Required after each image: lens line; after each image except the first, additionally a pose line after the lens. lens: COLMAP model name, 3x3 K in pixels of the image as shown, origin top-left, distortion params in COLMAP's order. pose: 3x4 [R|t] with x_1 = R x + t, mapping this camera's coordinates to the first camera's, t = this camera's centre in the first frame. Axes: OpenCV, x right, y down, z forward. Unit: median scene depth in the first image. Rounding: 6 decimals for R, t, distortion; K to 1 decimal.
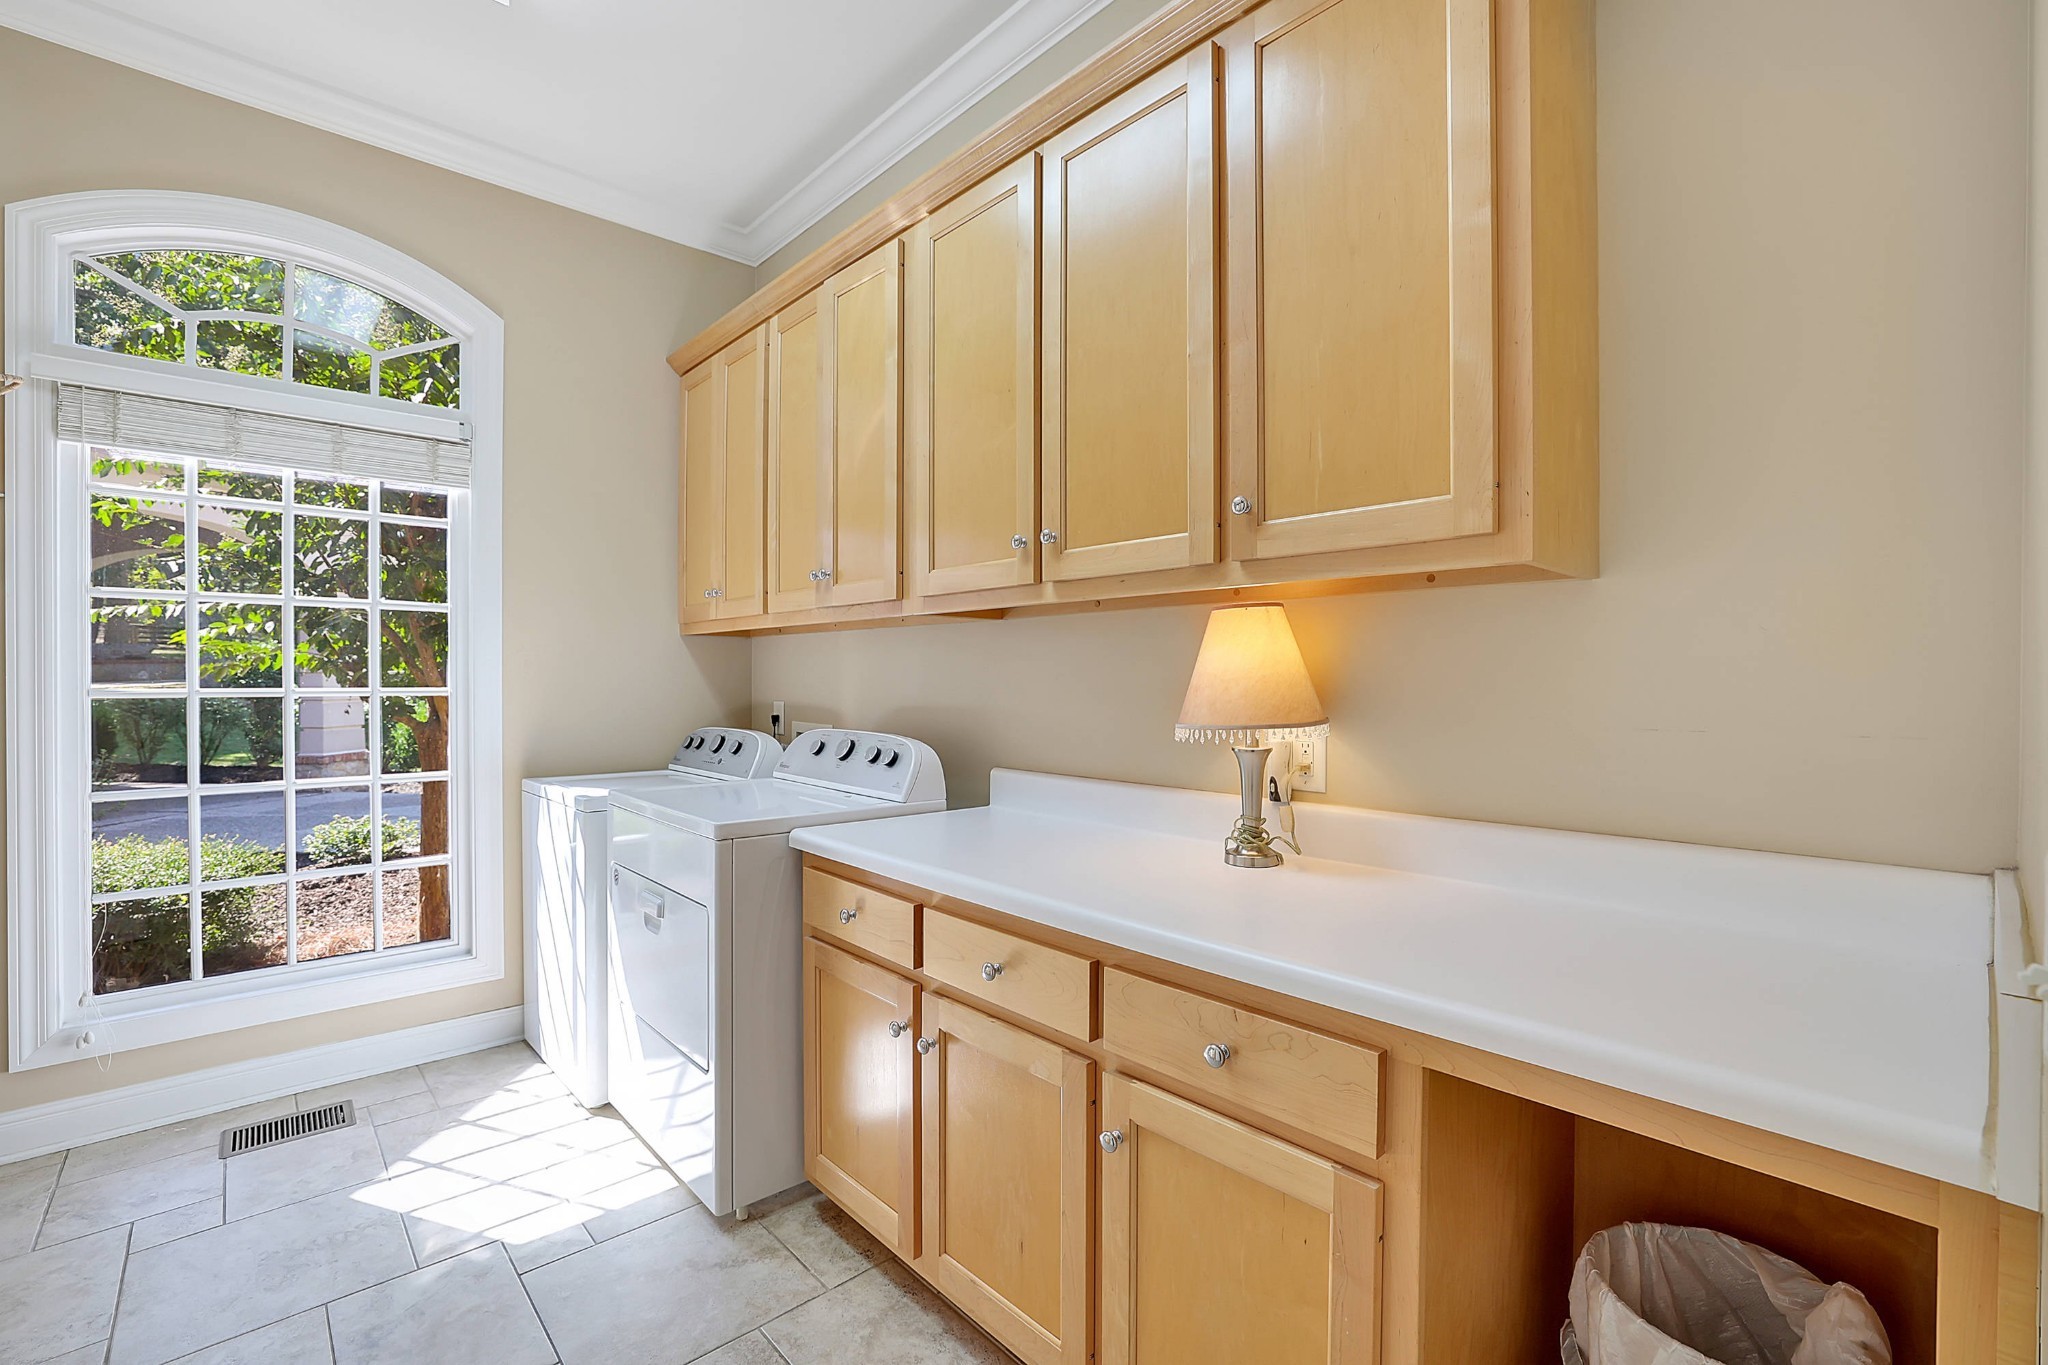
lens RADIAL K [[886.6, 0, 1024.0], [0, 886.6, 682.5], [0, 0, 1]] dist [-0.000688, -0.000028]
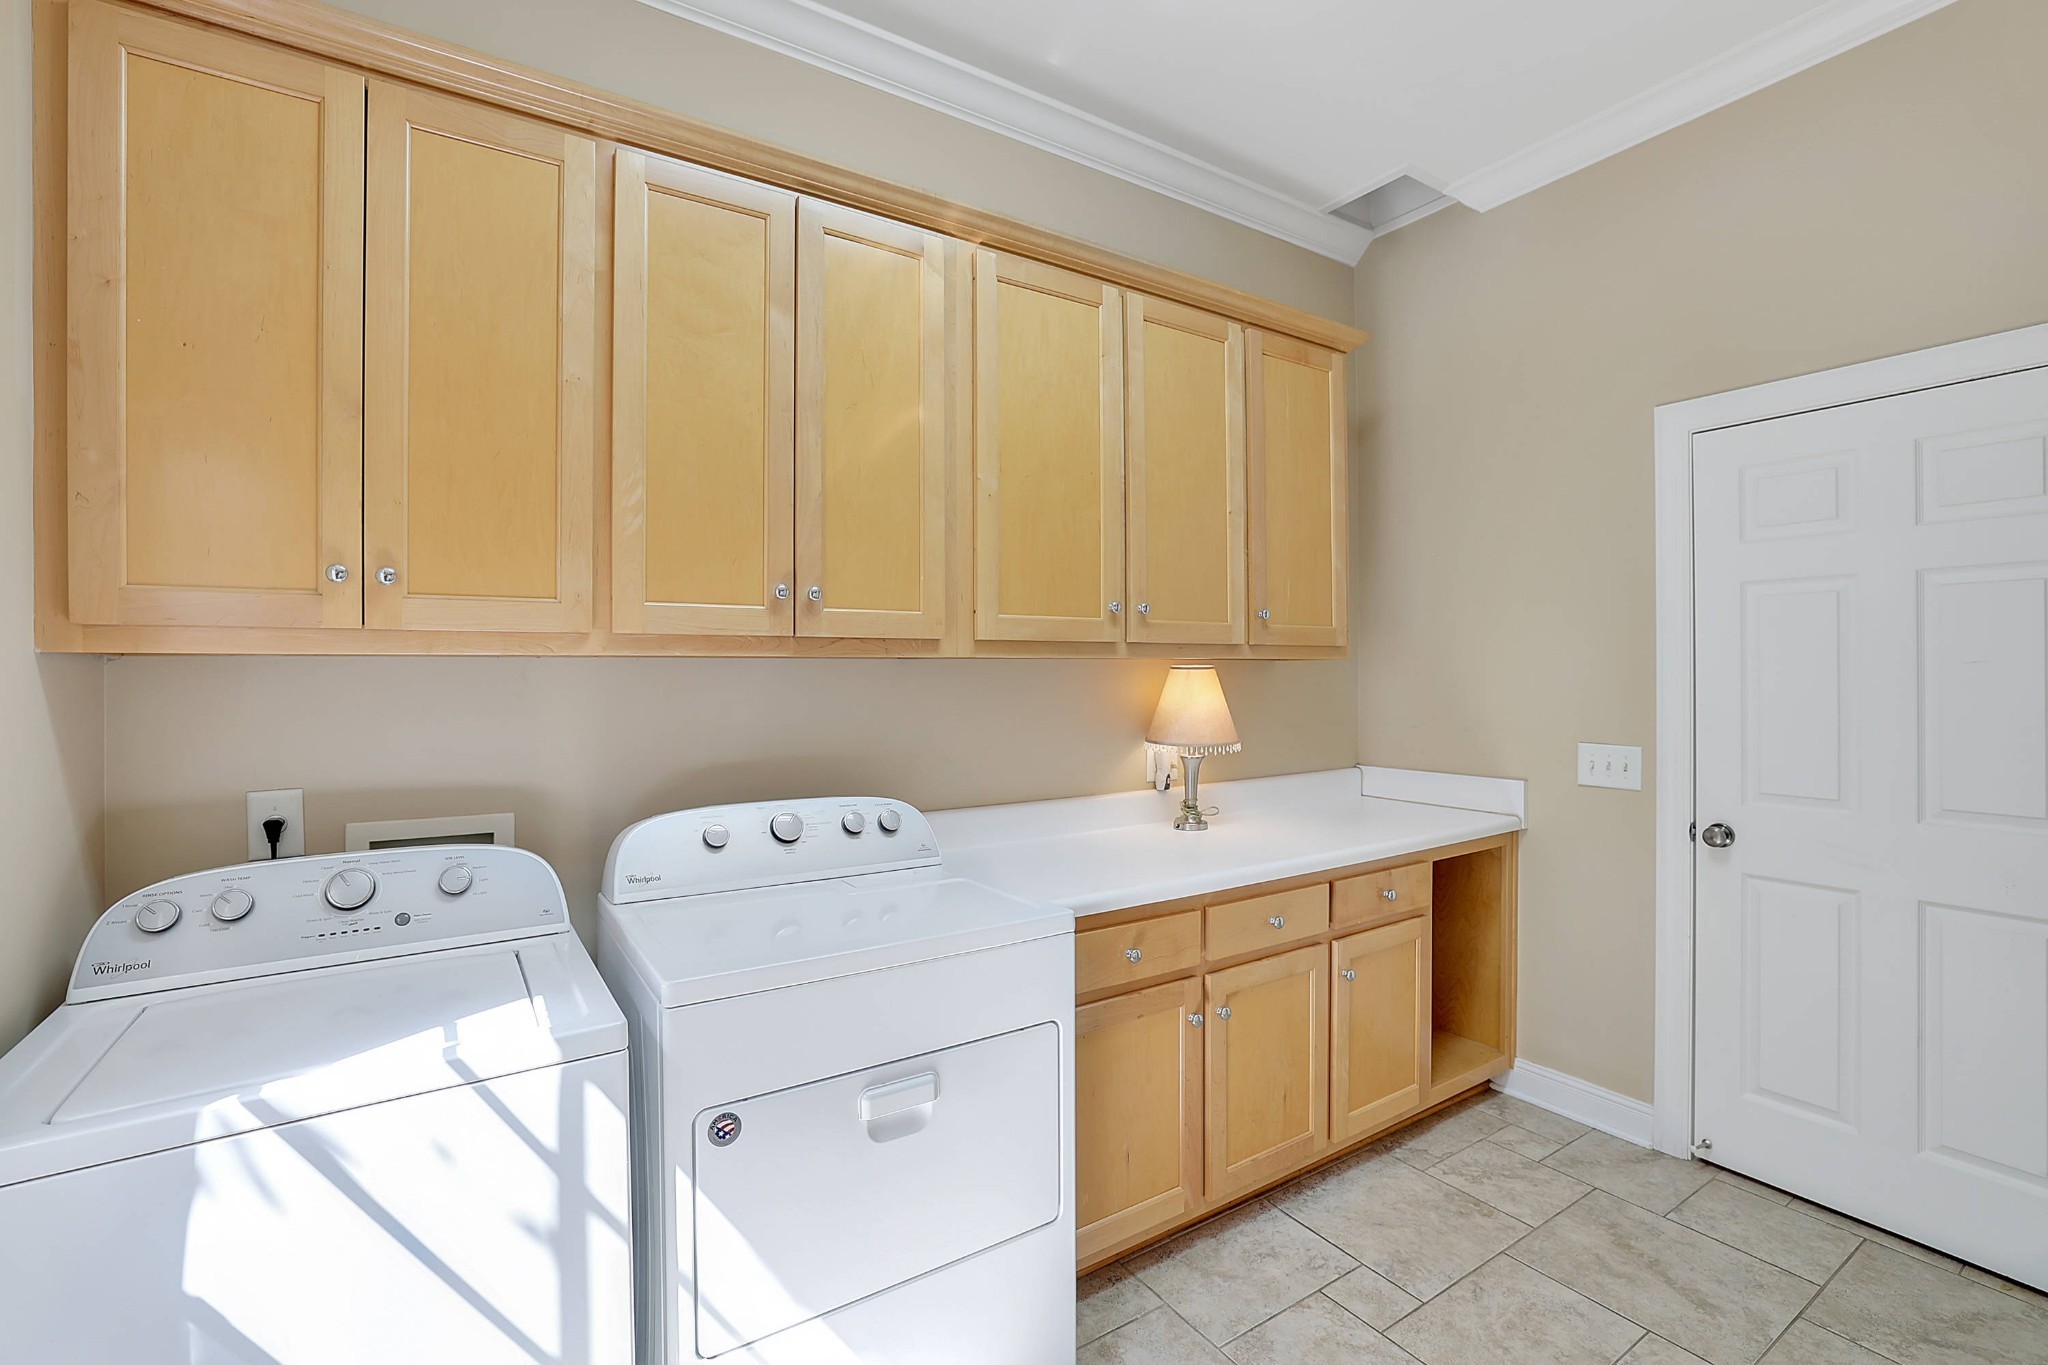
lens RADIAL K [[886.6, 0, 1024.0], [0, 886.6, 682.5], [0, 0, 1]] dist [-0.000688, -0.000028]
pose [[0.142658, 0.007138, 0.989746, -1.387344], [0.009587, 0.999917, -0.008593, -0.054738], [-0.989726, 0.010714, 0.142578, 1.076668]]
